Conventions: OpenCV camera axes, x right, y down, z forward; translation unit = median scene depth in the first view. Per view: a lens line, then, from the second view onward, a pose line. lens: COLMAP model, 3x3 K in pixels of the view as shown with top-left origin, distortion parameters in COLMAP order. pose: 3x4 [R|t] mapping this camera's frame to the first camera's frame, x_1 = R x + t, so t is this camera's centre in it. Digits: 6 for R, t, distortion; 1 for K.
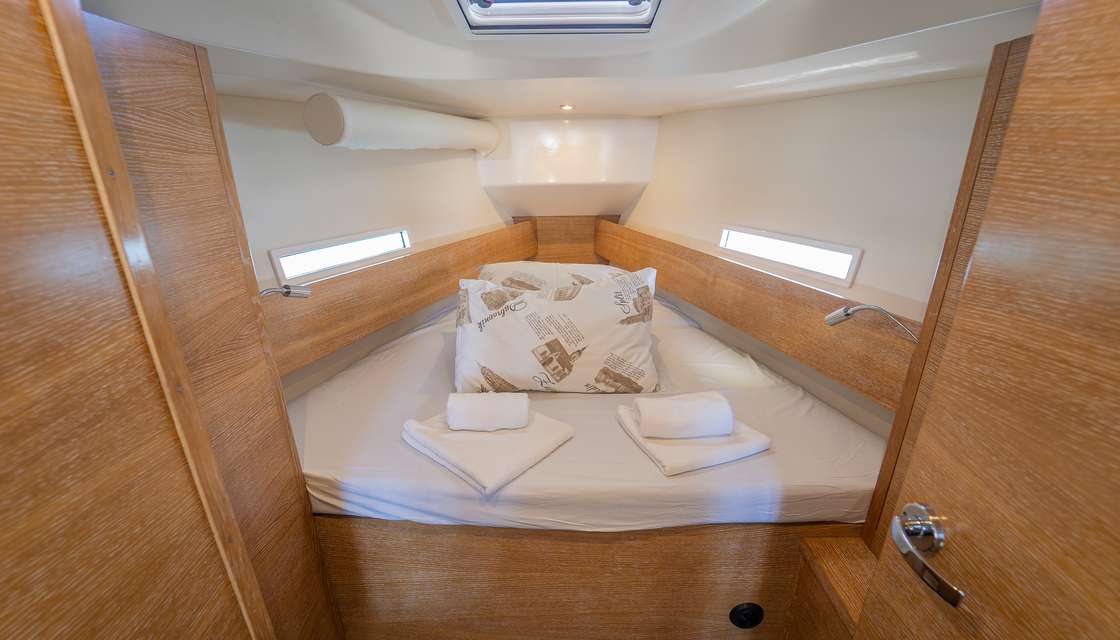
lens RADIAL K [[455.3, 0, 560.0], [0, 455.3, 320.0], [0, 0, 1]] dist [-0.019334, 0.000047]
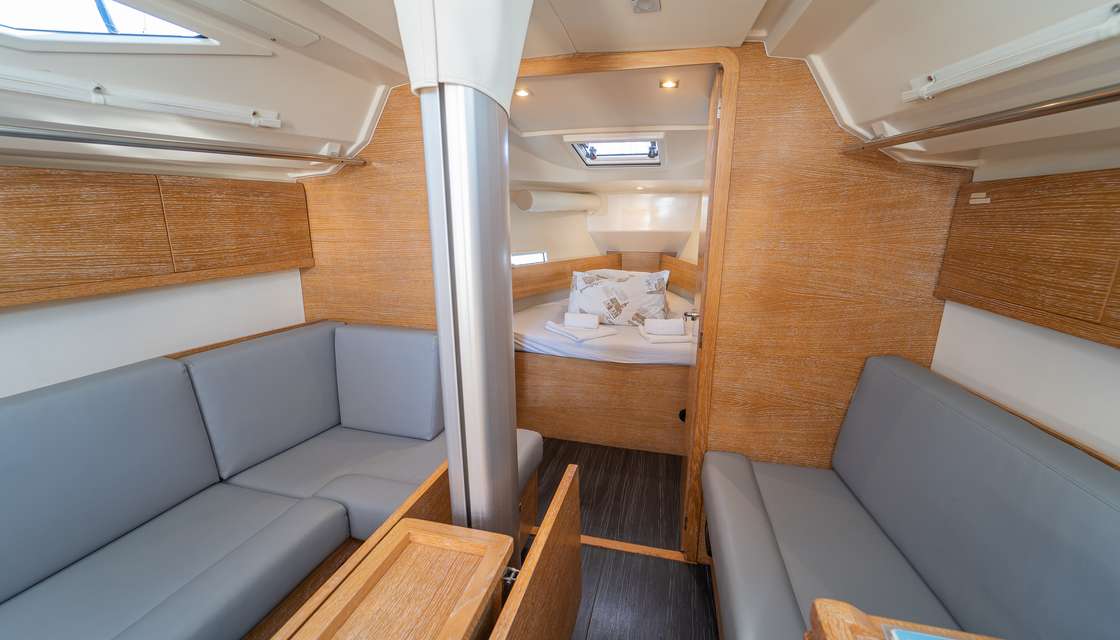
lens RADIAL K [[455.3, 0, 560.0], [0, 455.3, 320.0], [0, 0, 1]] dist [-0.019334, 0.000047]
pose [[0.972501, 0.062770, -0.224281, 0.219639], [-0.086862, 0.991268, -0.099211, 0.367257], [0.216095, 0.115964, 0.969461, -1.093273]]
